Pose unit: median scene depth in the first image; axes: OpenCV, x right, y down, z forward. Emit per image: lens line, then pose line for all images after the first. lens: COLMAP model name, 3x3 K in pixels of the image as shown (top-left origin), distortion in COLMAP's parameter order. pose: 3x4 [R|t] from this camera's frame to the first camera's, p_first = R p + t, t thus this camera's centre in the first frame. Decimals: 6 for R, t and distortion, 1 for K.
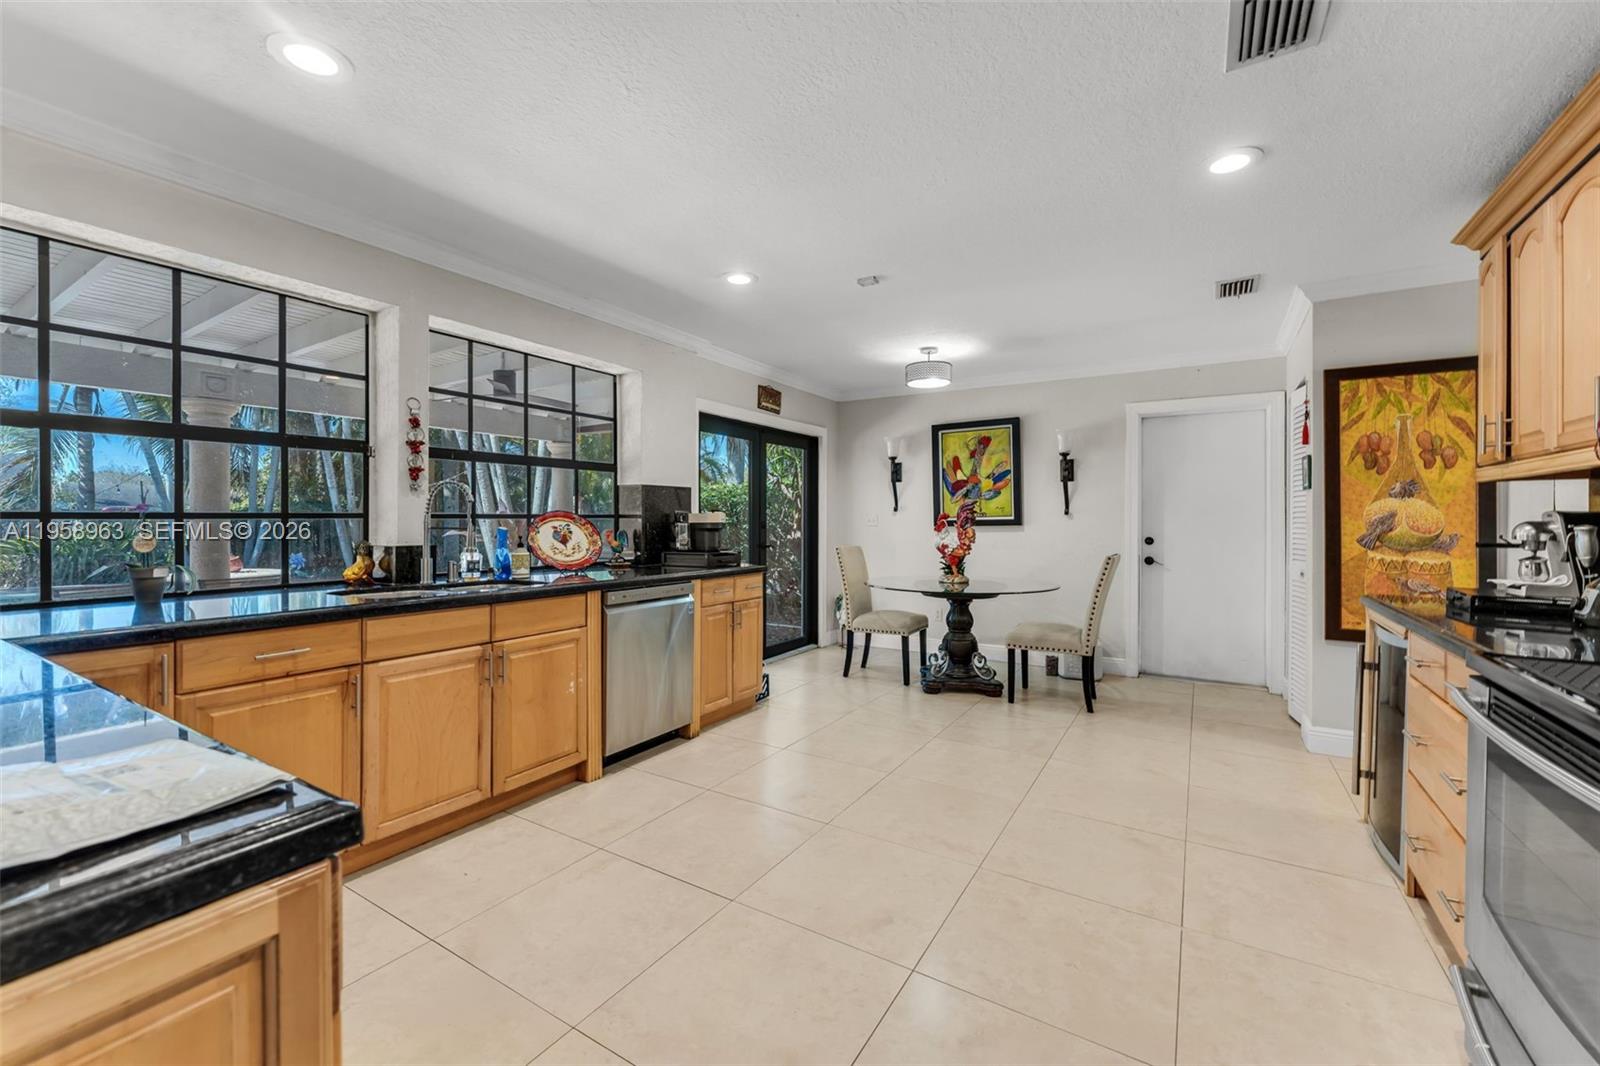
lens RADIAL K [[648.7, 0, 800.9], [0, 648.7, 522.1], [0, 0, 1]] dist [-0.002058, 0.000290]
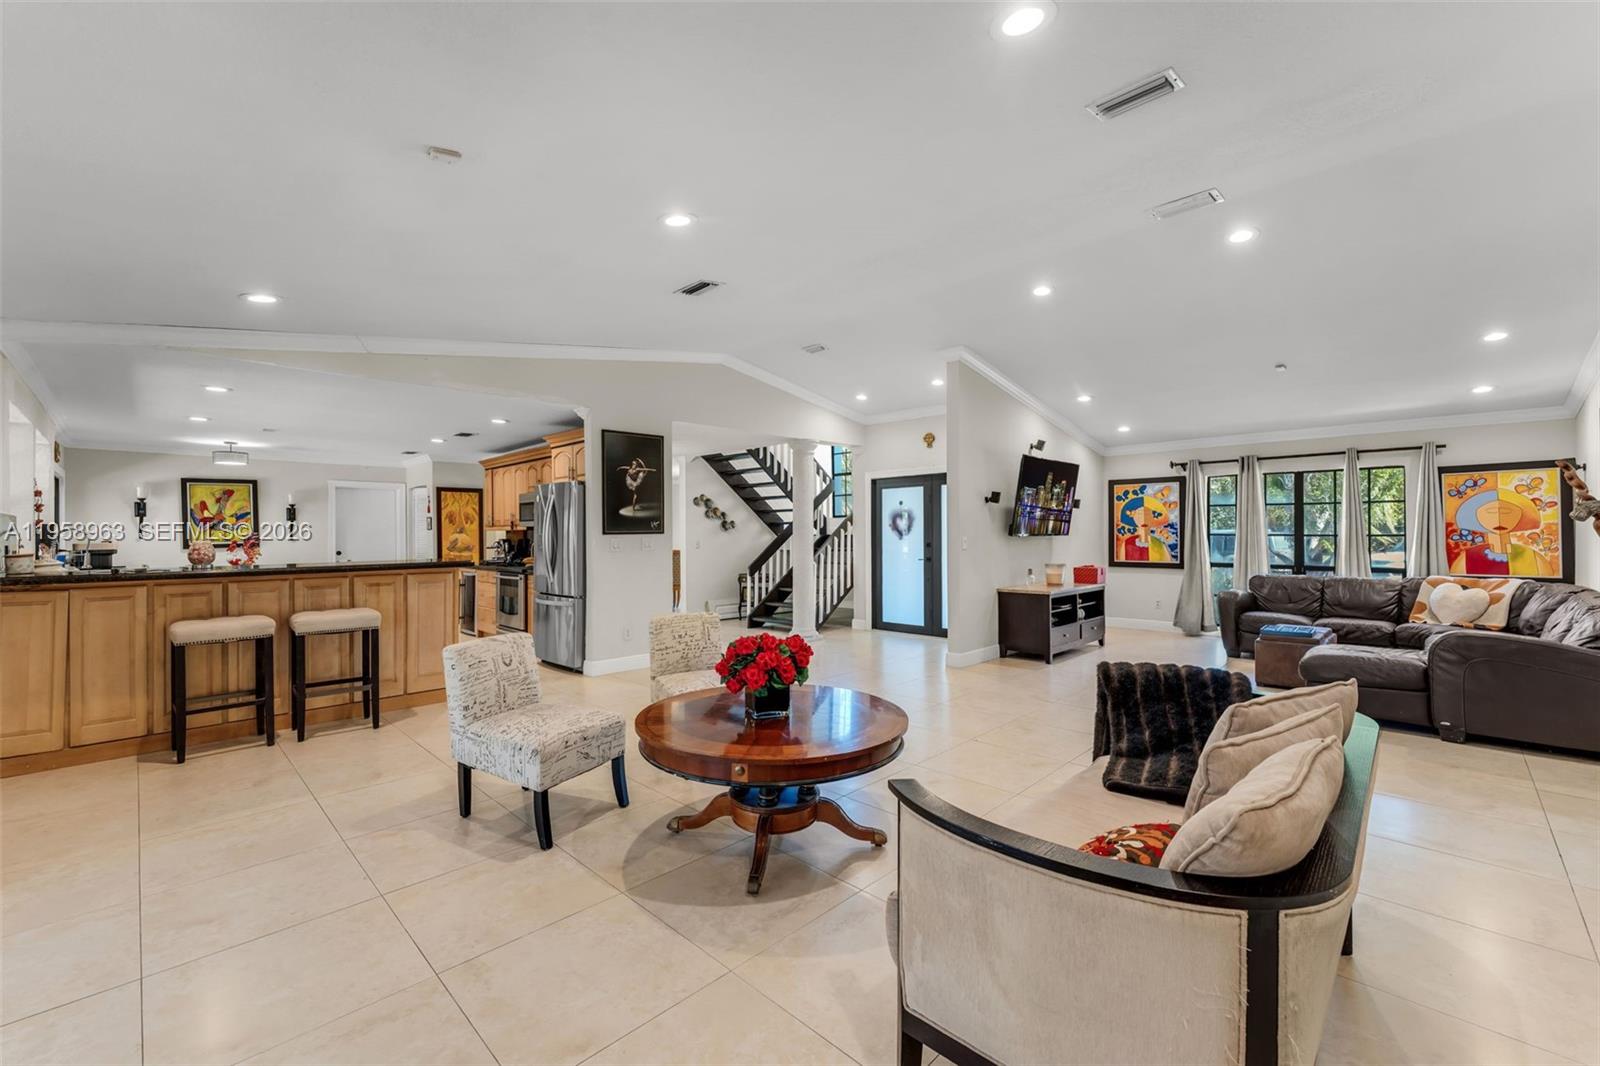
lens RADIAL K [[648.7, 0, 809.8], [0, 648.7, 535.1], [0, 0, 1]] dist [-0.002058, 0.000290]
pose [[0.209966, -0.007813, 0.977678, -1.161600], [0.010732, 0.999926, 0.005686, -0.021403], [-0.977650, 0.009298, 0.210034, -0.843029]]
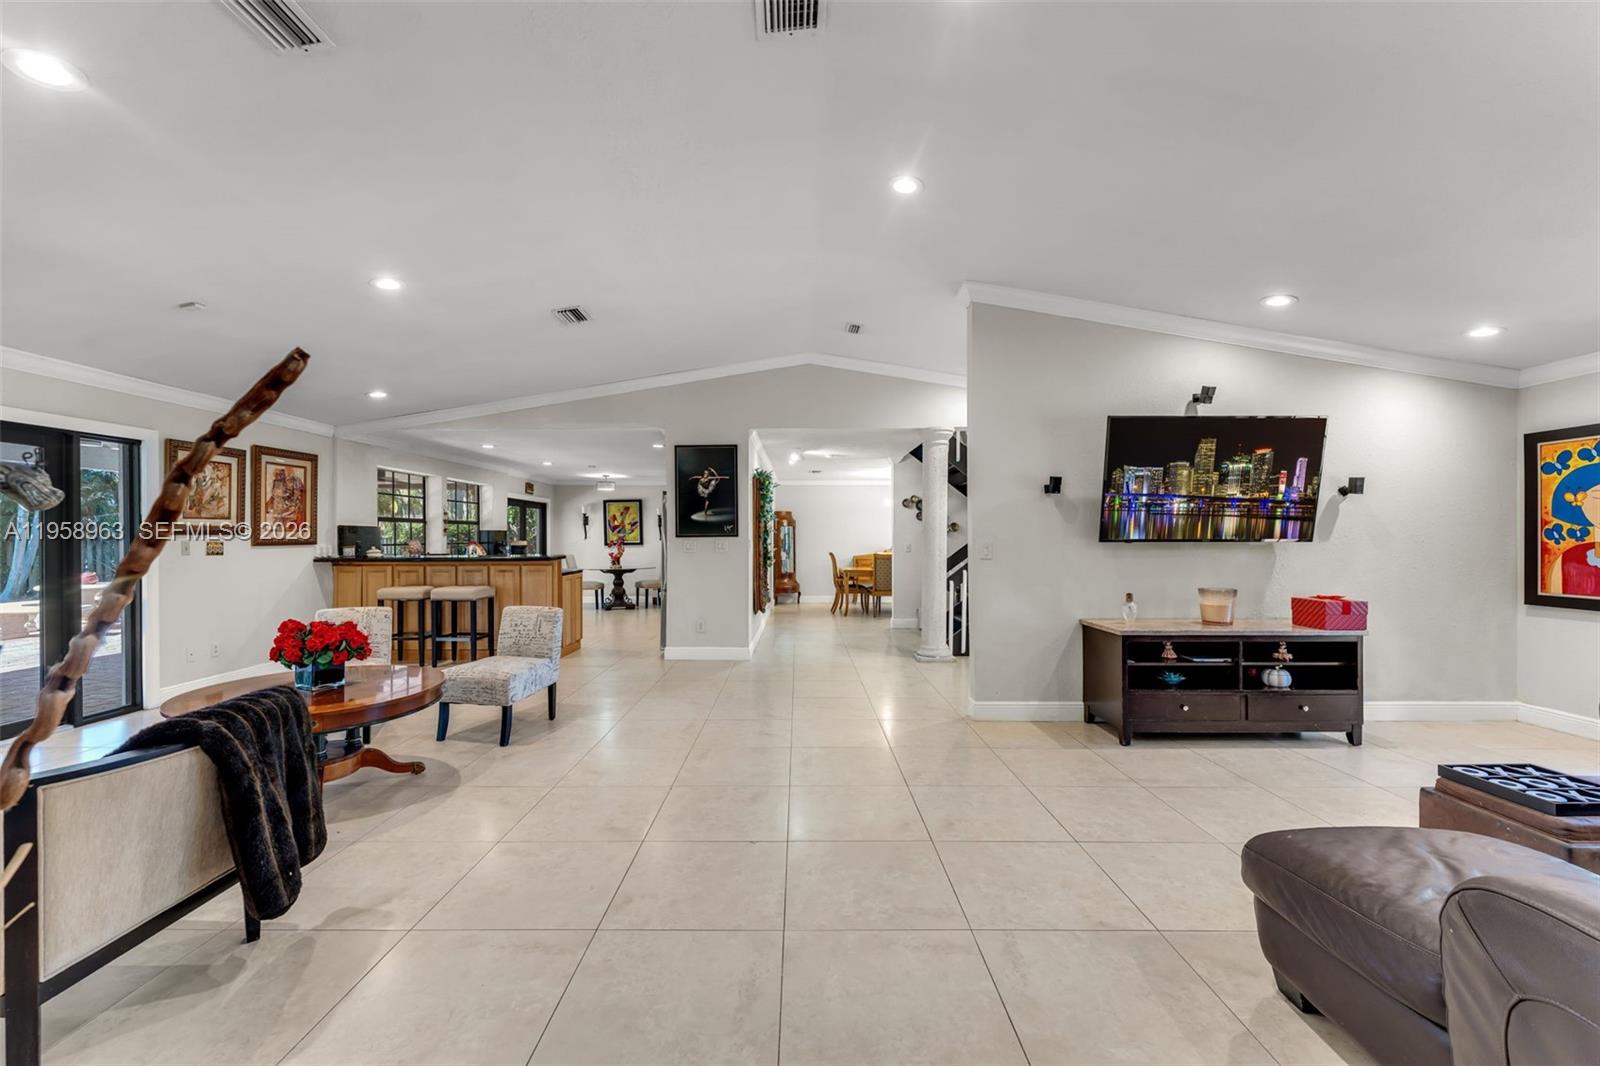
lens RADIAL K [[648.7, 0, 809.0], [0, 648.7, 535.8], [0, 0, 1]] dist [-0.002058, 0.000290]
pose [[0.845650, -0.003301, 0.533727, -0.495278], [0.007322, 0.999959, -0.005417, -0.012466], [-0.533687, 0.008489, 0.845639, -1.600249]]
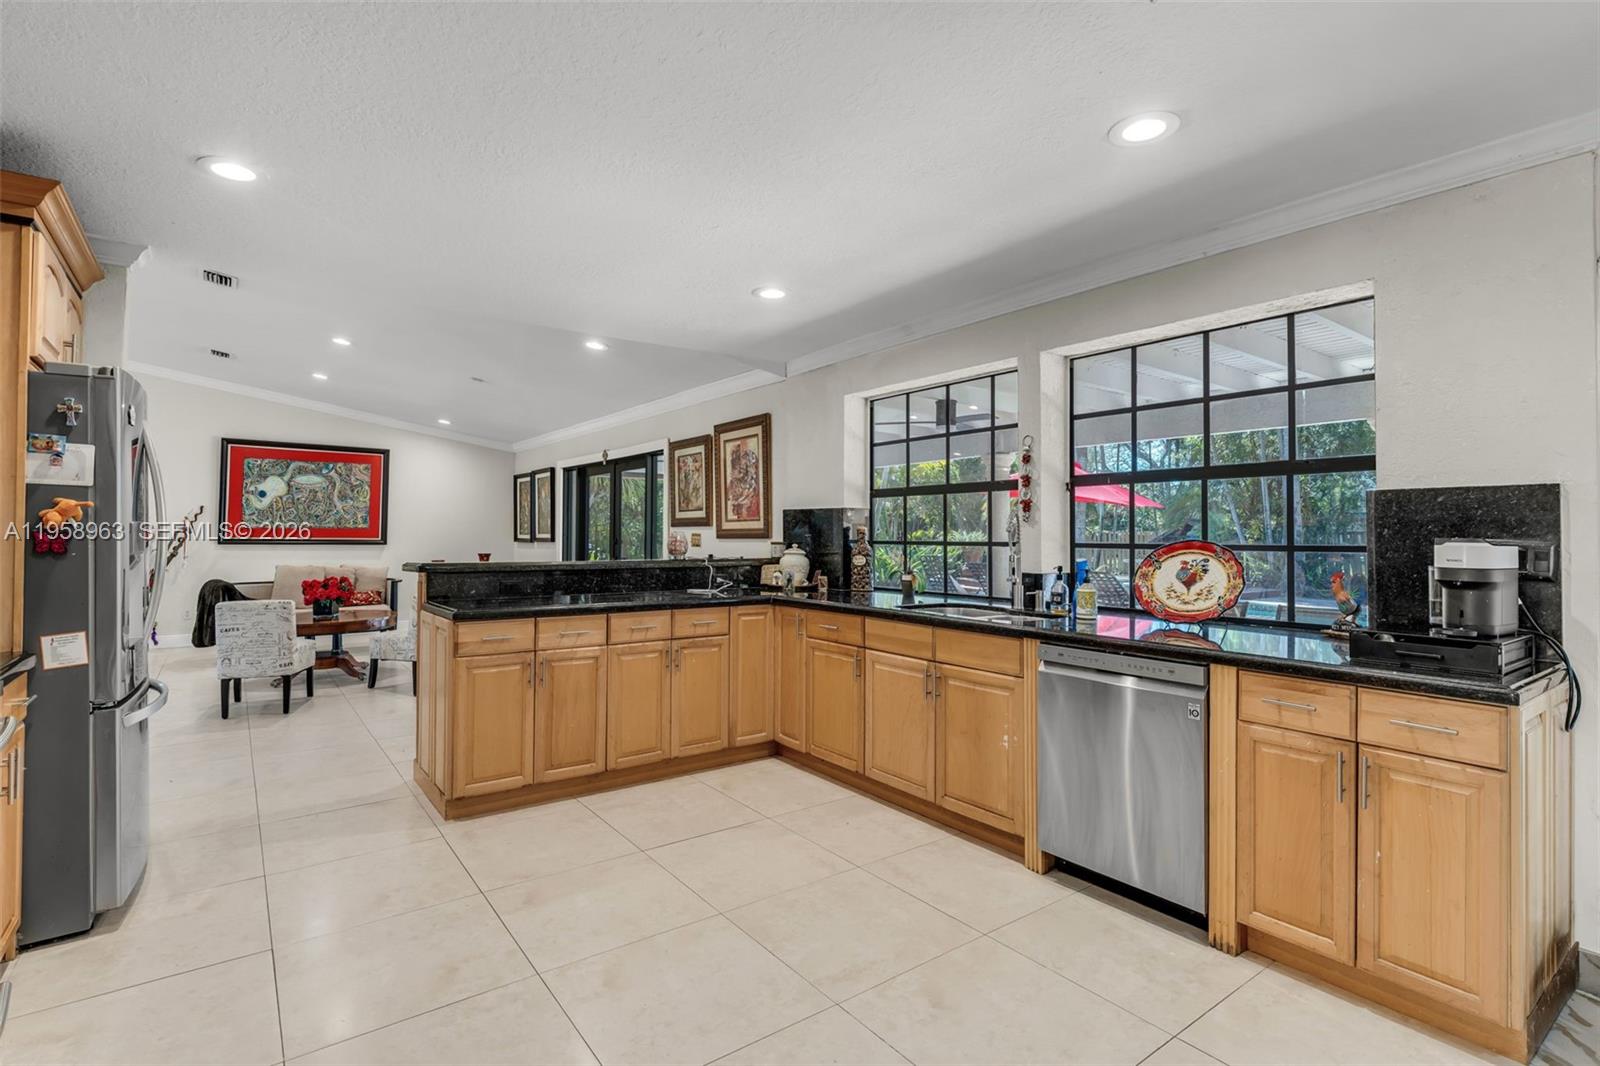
lens RADIAL K [[760.8, 0, 802.8], [0, 760.8, 523.5], [0, 0, 1]] dist [-0.002007, 0.000158]
pose [[-0.363861, -0.014544, -0.931340, 0.475385], [-0.008208, 0.999889, -0.012408, -0.017954], [0.931417, 0.003130, -0.363940, 0.741923]]
